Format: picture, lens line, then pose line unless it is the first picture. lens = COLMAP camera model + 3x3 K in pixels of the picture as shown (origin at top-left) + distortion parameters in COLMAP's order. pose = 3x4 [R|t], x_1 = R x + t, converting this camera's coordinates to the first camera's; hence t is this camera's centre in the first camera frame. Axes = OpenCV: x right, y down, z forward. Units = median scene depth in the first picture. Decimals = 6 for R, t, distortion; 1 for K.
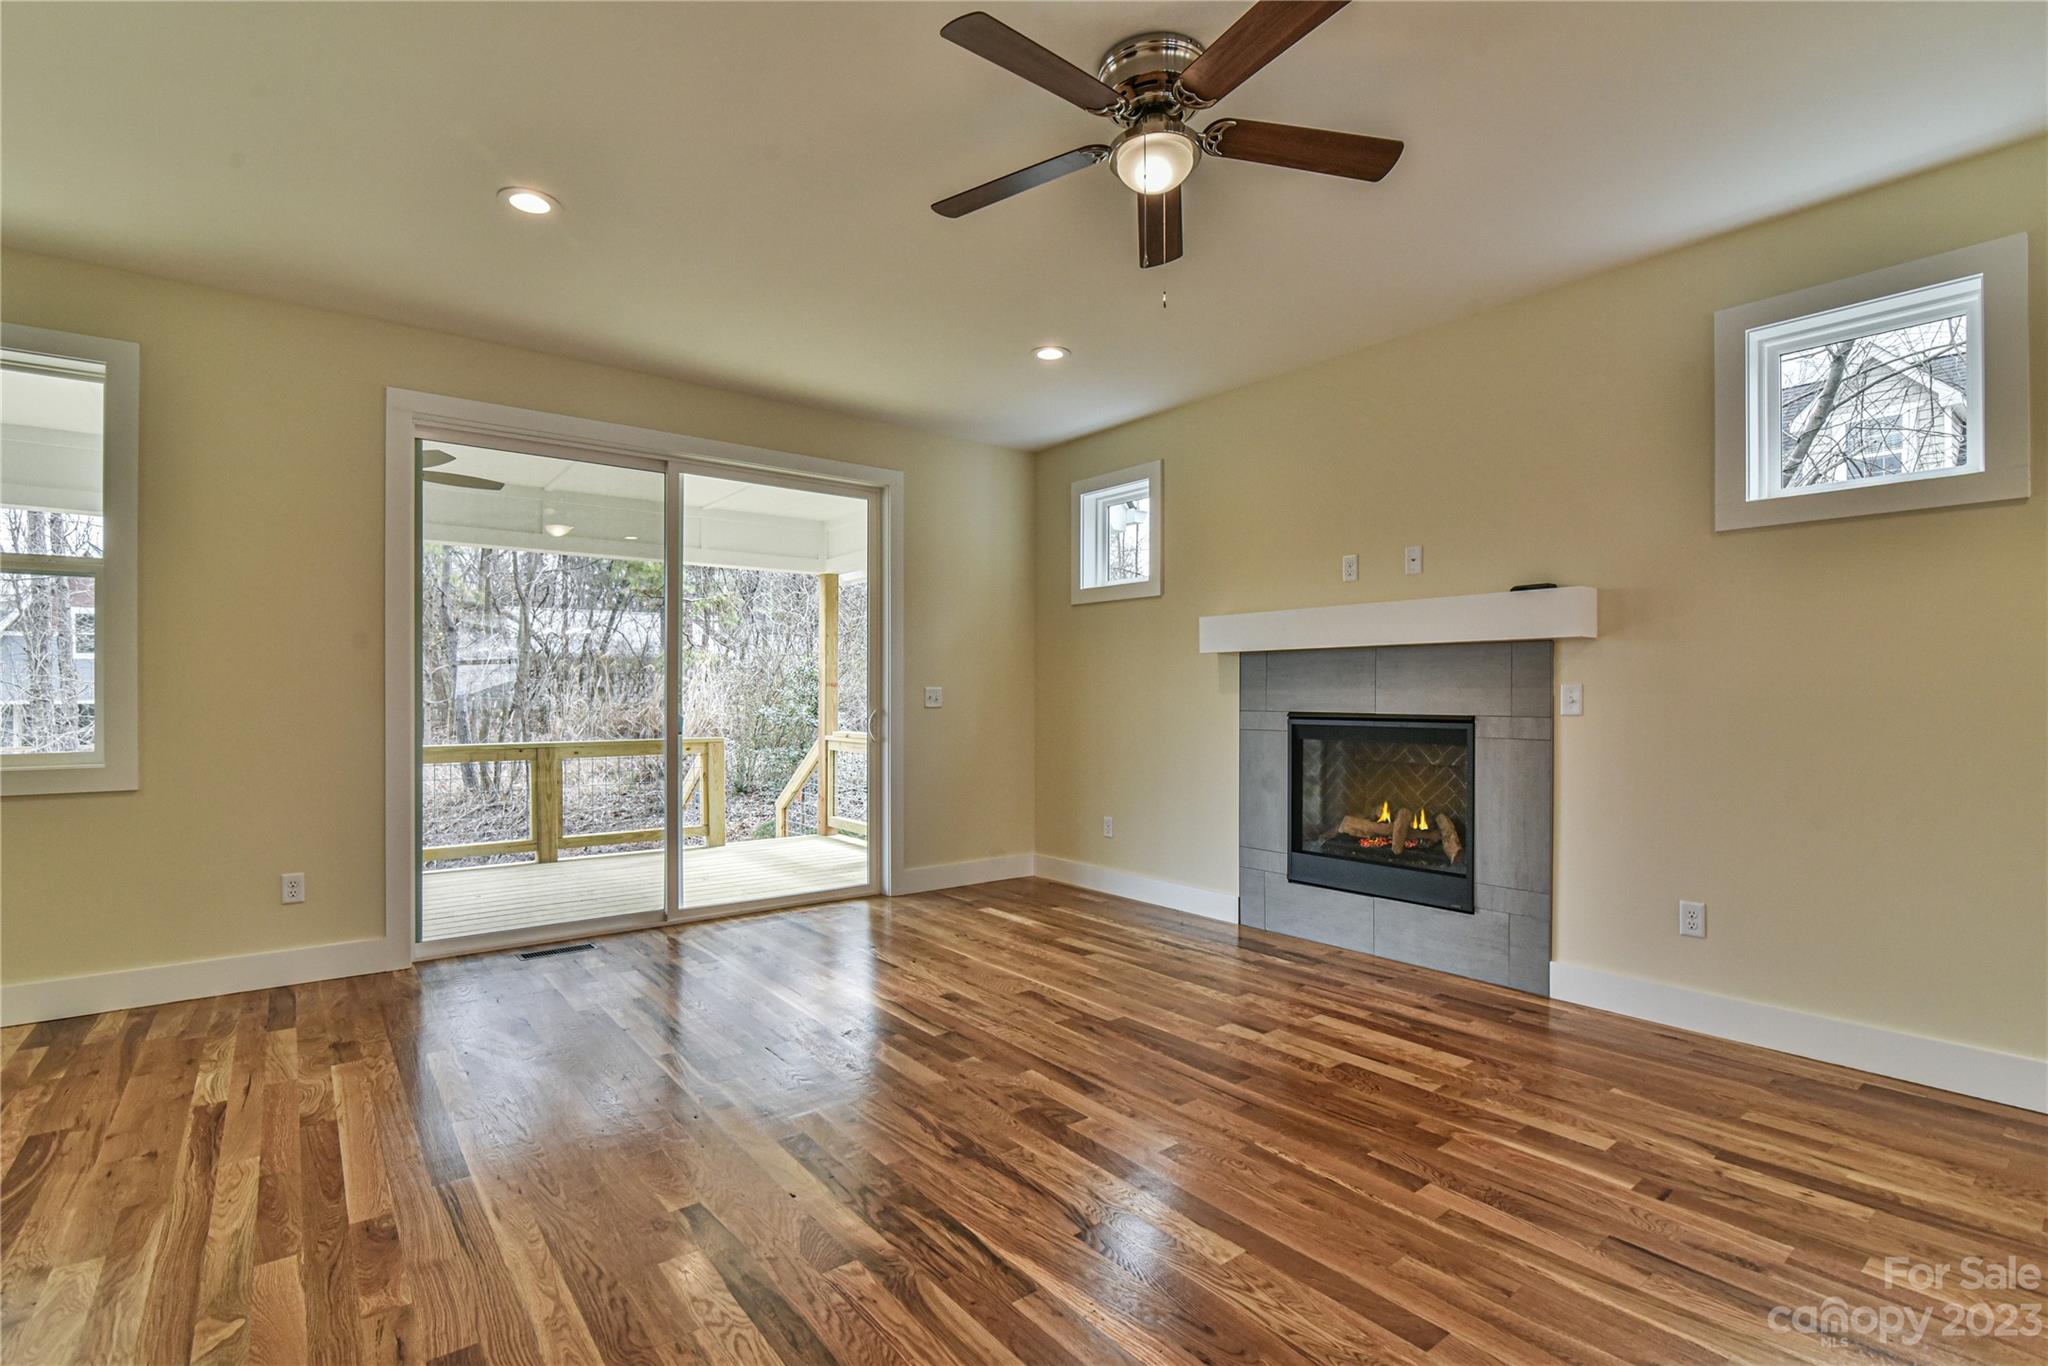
lens RADIAL K [[929.1, 0, 1013.4], [0, 929.1, 695.8], [0, 0, 1]] dist [-0.019731, -0.000045]
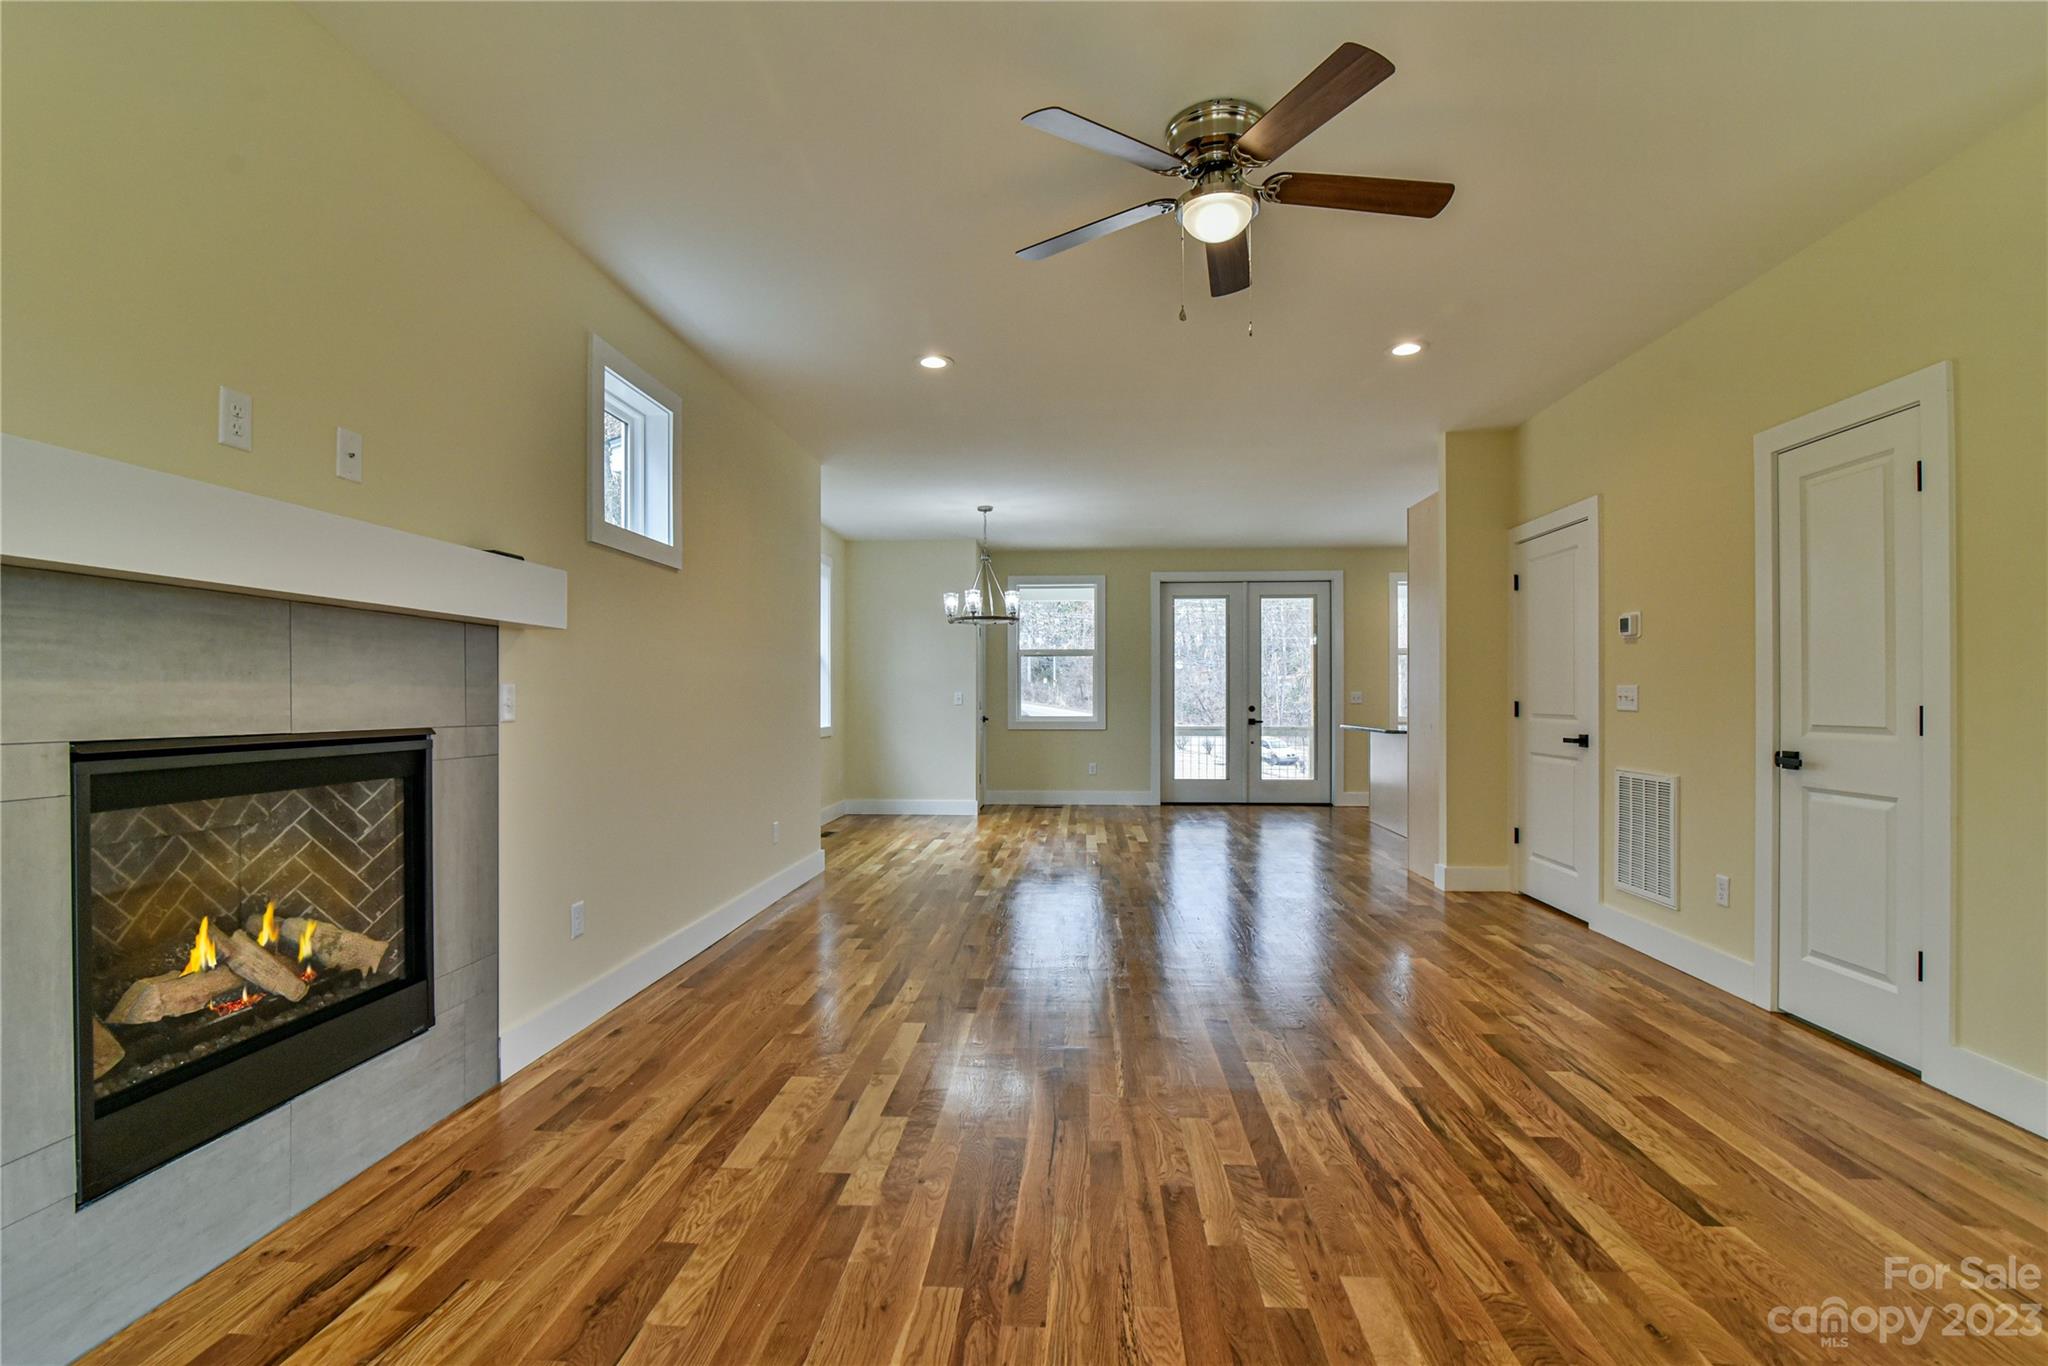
lens RADIAL K [[929.1, 0, 1013.4], [0, 929.1, 695.8], [0, 0, 1]] dist [-0.019731, -0.000045]
pose [[-0.734826, 0.001804, 0.678254, -0.319370], [0.000692, 0.999998, -0.001910, 0.000145], [-0.678256, -0.000934, -0.734825, 1.515719]]
